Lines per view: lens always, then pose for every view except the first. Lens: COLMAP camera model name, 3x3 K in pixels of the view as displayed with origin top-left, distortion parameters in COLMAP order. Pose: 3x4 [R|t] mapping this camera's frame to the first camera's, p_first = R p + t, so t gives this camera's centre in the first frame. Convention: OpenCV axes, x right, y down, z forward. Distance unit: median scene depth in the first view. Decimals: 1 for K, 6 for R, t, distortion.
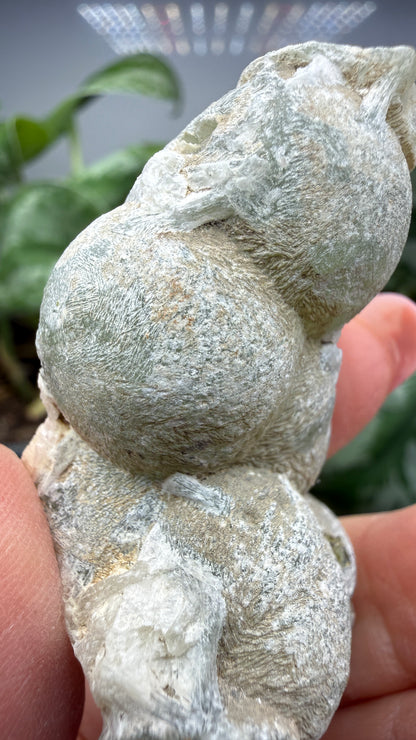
lens RADIAL K [[547.0, 0, 211.2], [0, 547.0, 358.8], [0, 0, 1]] dist [0.018071, -0.028313]
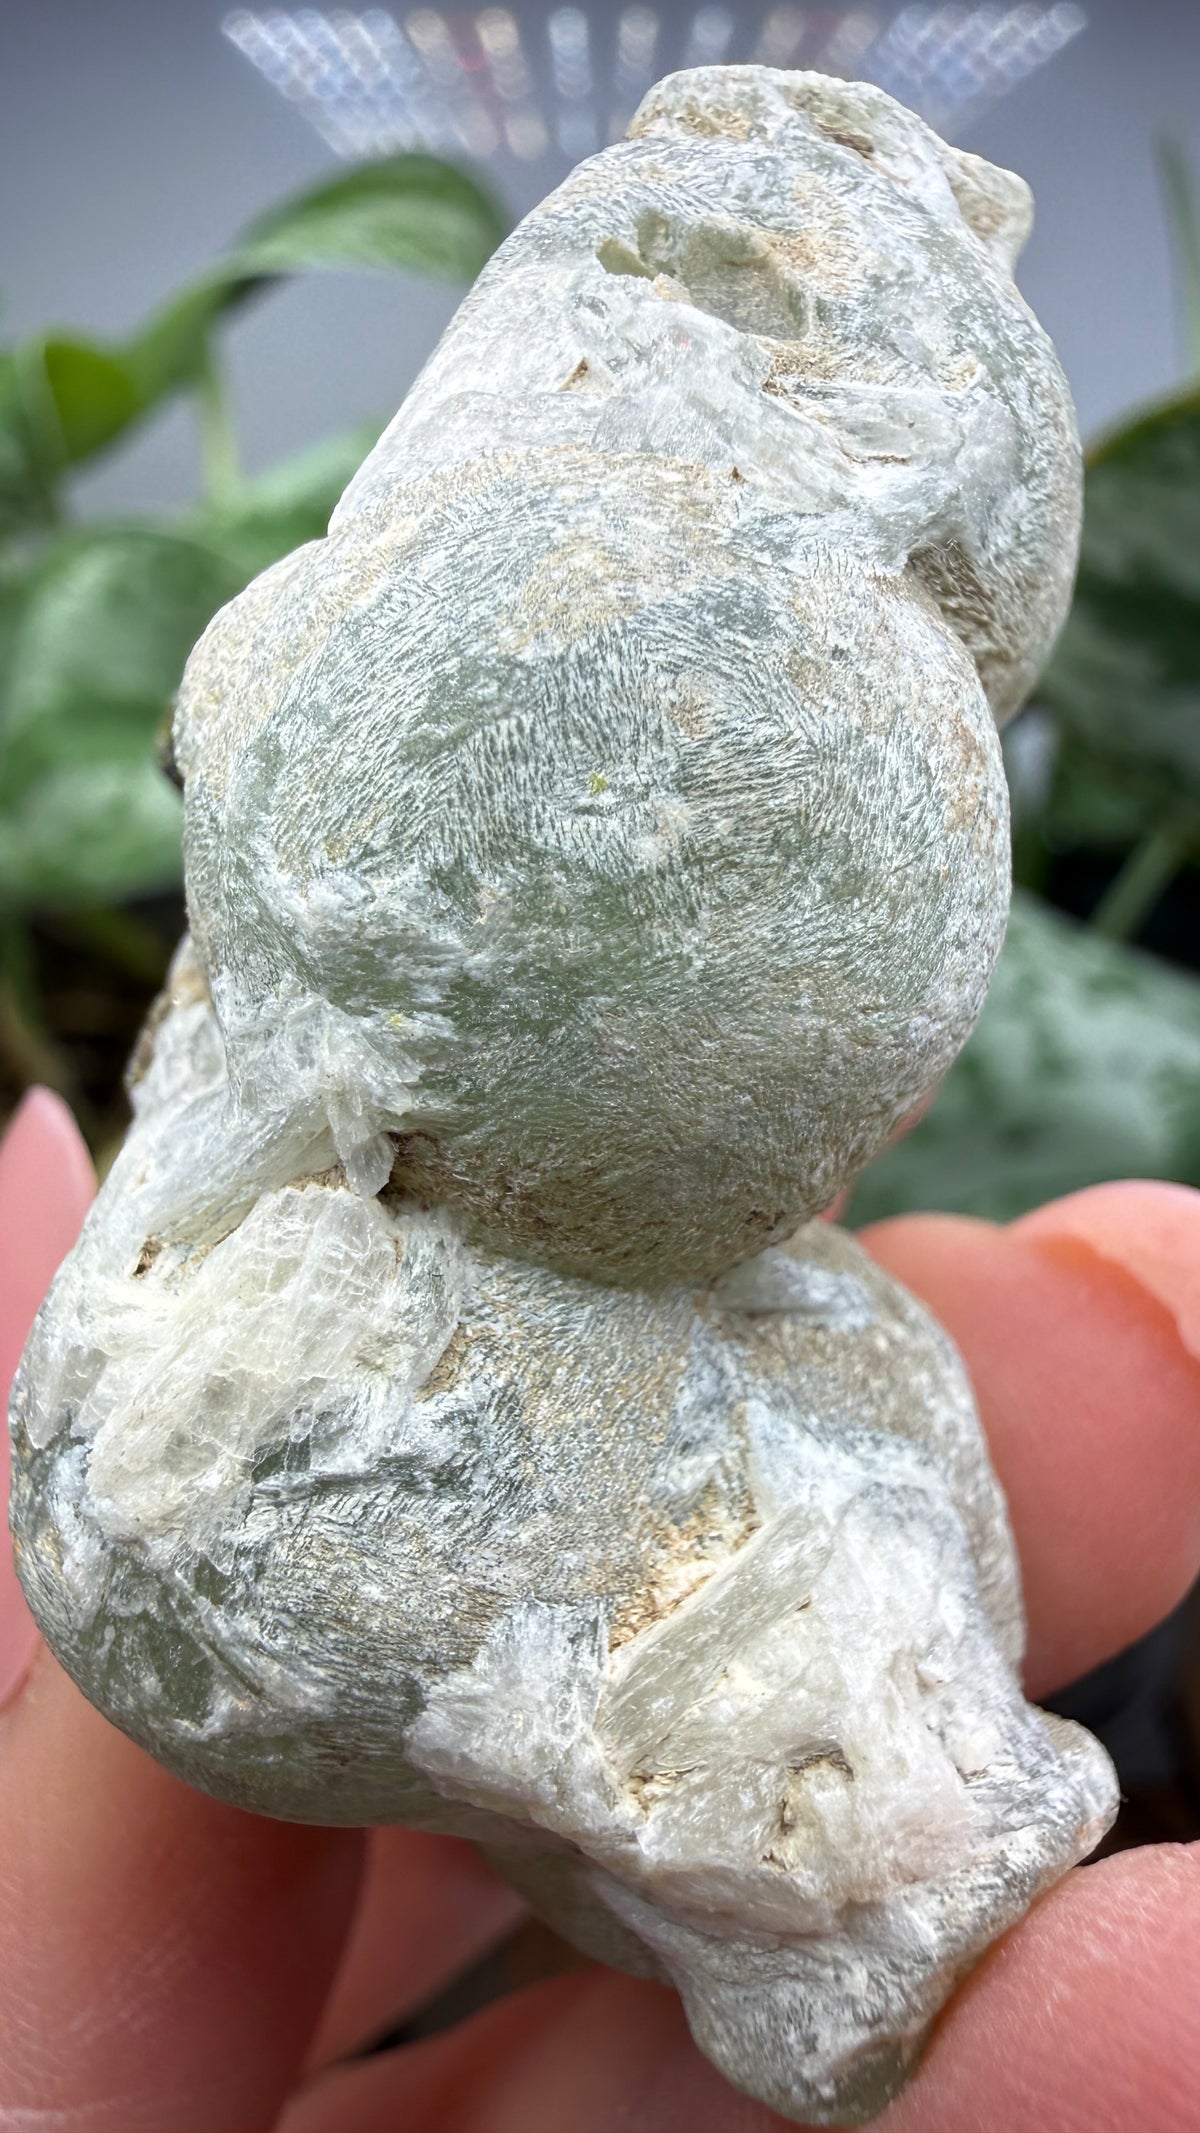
lens RADIAL K [[1576.8, 0, 605.0], [0, 1576.8, 1033.8], [0, 0, 1]] dist [0.018071, -0.028313]
pose [[0.623708, -0.143773, 0.768321, -0.987770], [0.072040, 0.989328, 0.126649, -0.077946], [-0.778330, -0.023642, 0.627410, 0.476525]]
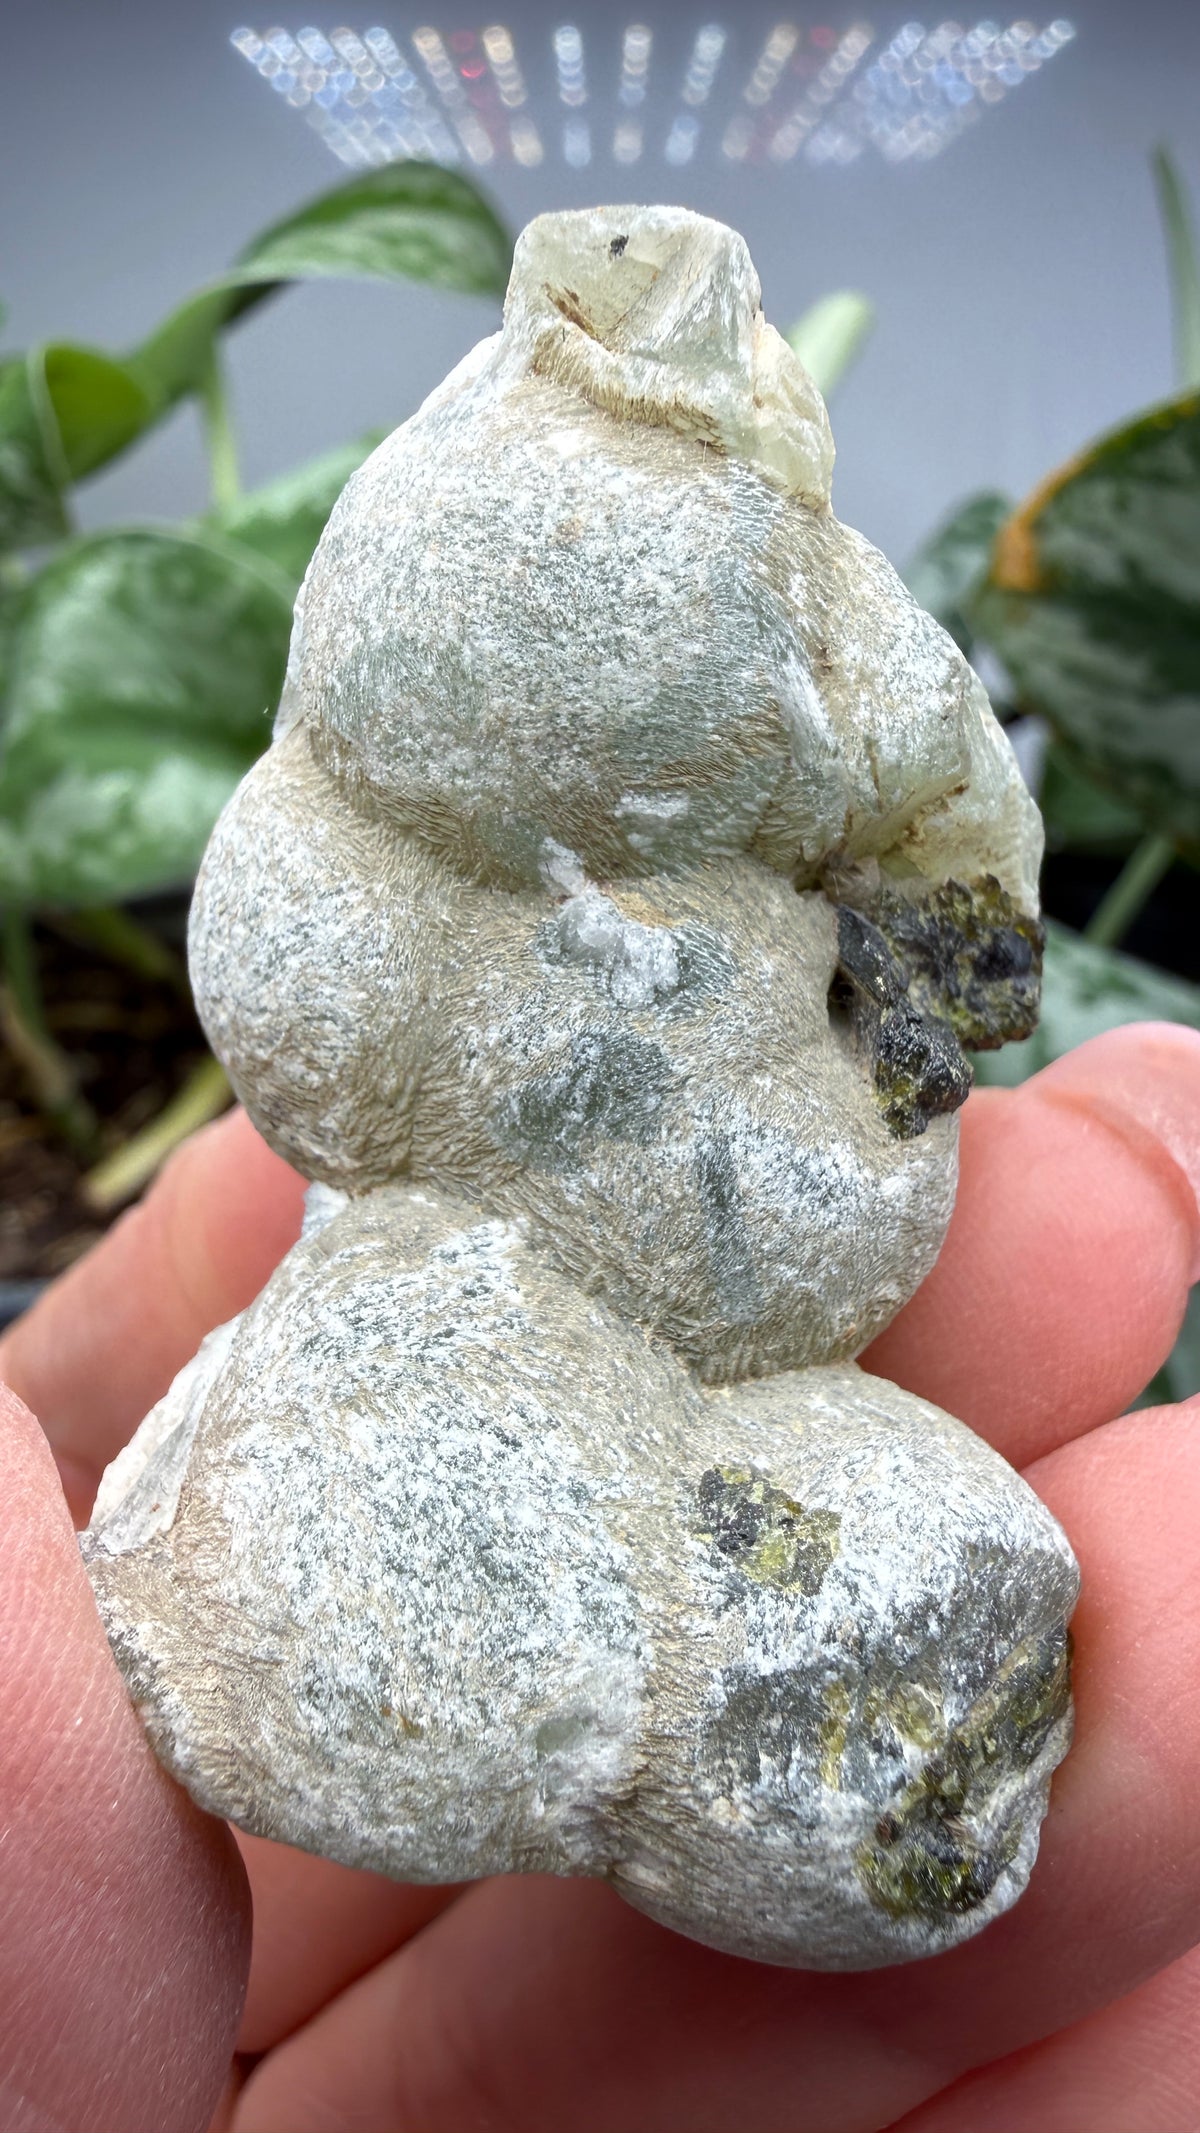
lens RADIAL K [[1576.8, 0, 616.8], [0, 1576.8, 1035.0], [0, 0, 1]] dist [0.018071, -0.028313]
pose [[0.376719, -0.143866, -0.915088, 1.592387], [-0.112968, 0.973357, -0.199533, 0.373173], [0.919413, 0.178544, 0.350430, 0.770313]]
